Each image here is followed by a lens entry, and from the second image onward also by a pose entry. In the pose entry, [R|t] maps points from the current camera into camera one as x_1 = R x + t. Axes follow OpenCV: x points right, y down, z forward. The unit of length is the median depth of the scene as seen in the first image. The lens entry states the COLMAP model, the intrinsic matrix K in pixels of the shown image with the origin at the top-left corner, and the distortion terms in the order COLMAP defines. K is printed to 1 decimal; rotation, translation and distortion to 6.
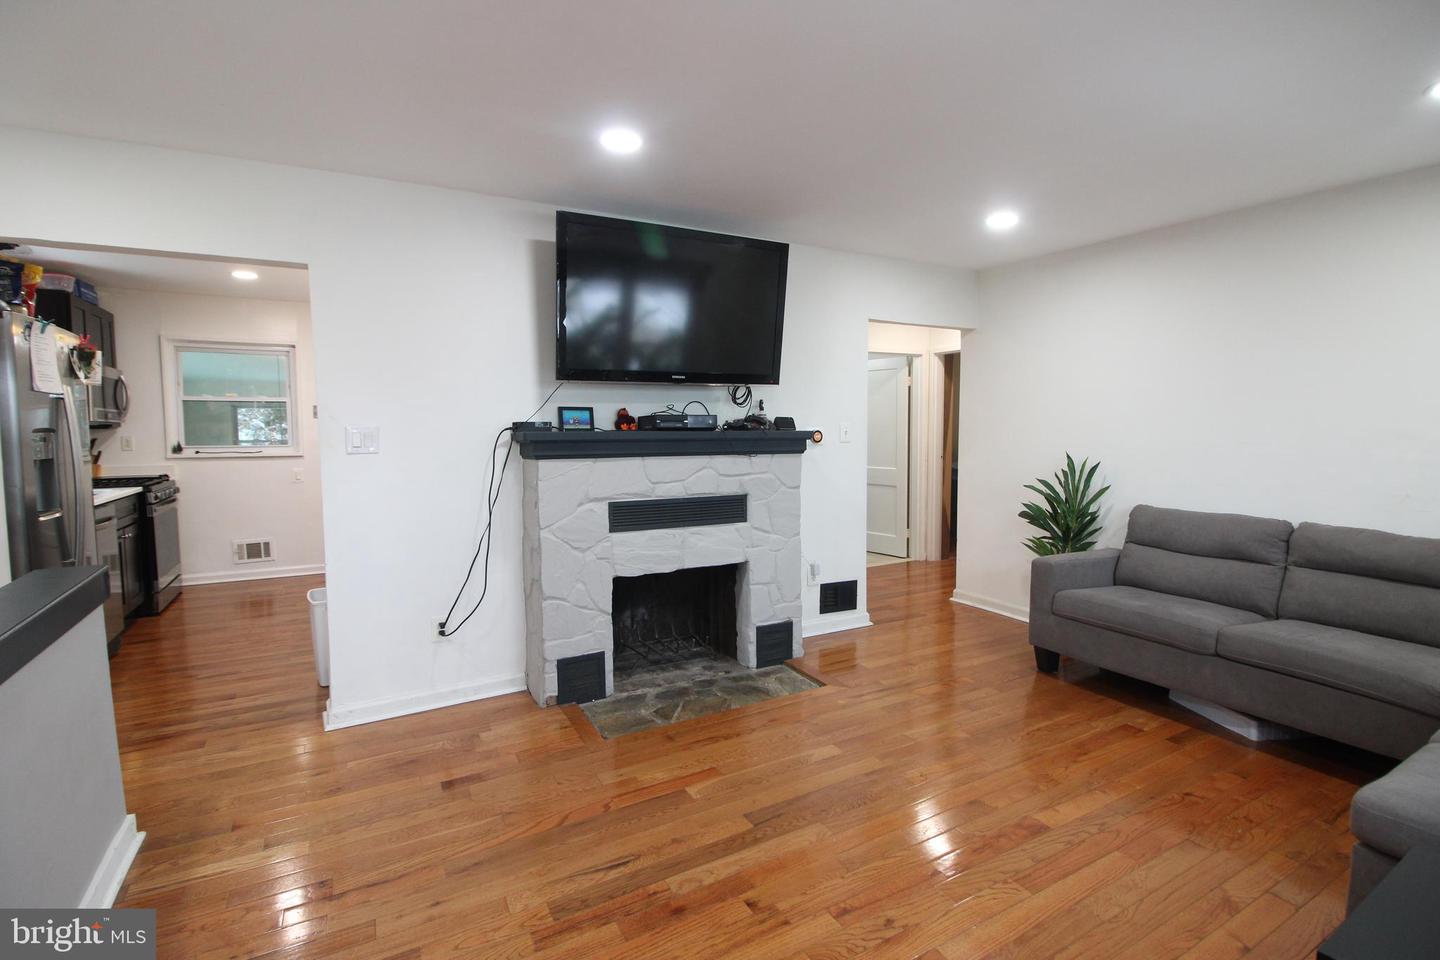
lens RADIAL K [[667.0, 0, 722.2], [0, 667.0, 473.8], [0, 0, 1]] dist [0.001340, -0.014632]
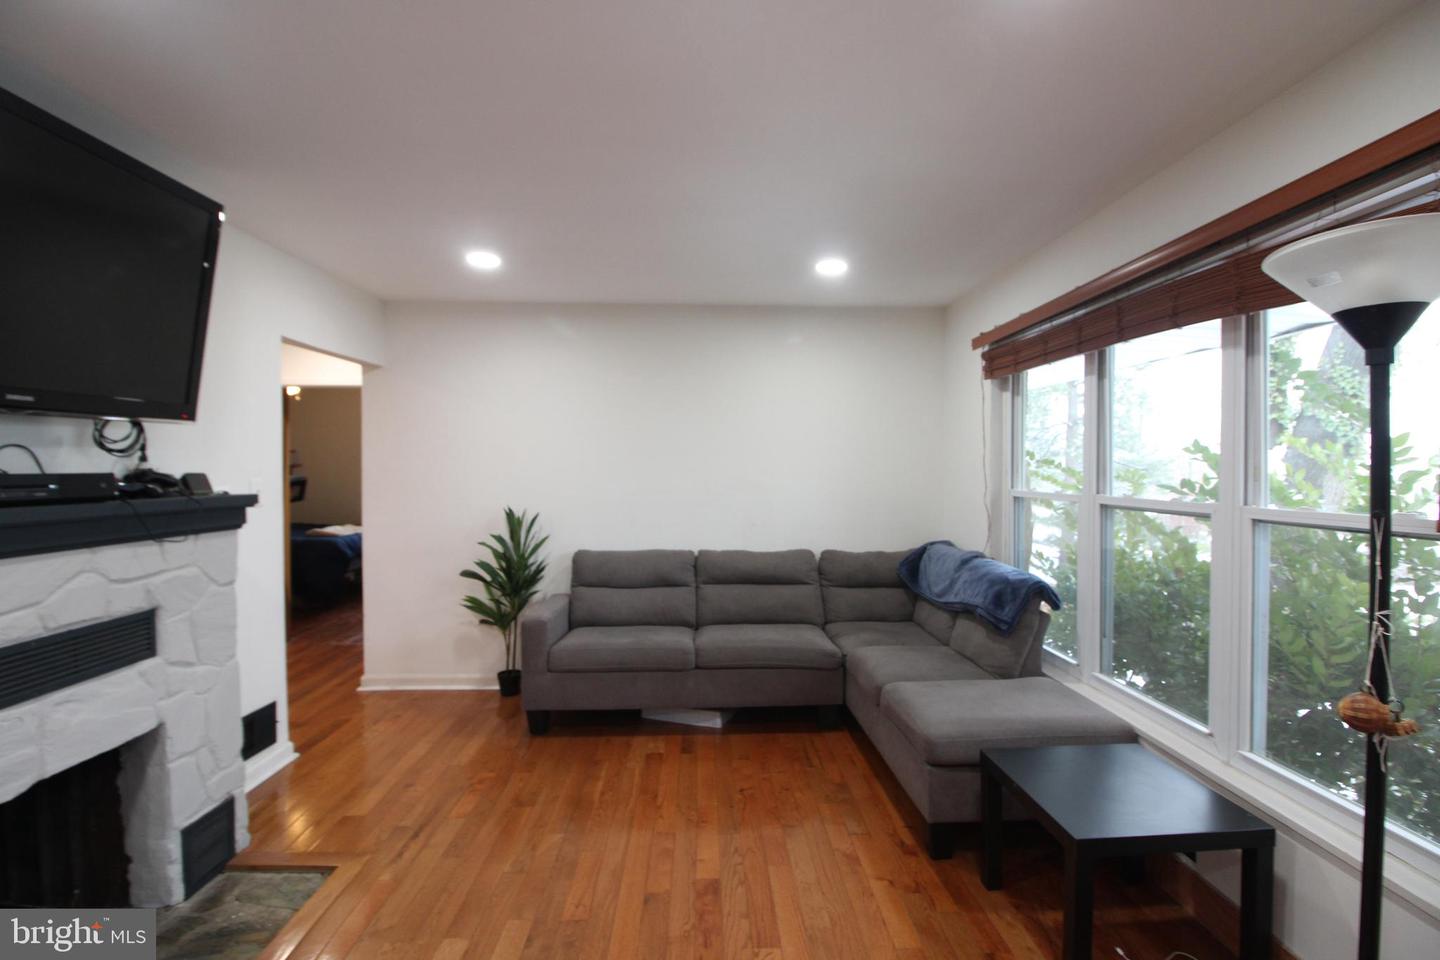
lens RADIAL K [[667.0, 0, 722.2], [0, 667.0, 473.8], [0, 0, 1]] dist [0.001340, -0.014632]
pose [[0.452077, -0.010535, 0.891917, -0.249425], [0.064321, 0.997712, -0.020817, -0.041516], [-0.889657, 0.066780, 0.451720, 0.295924]]
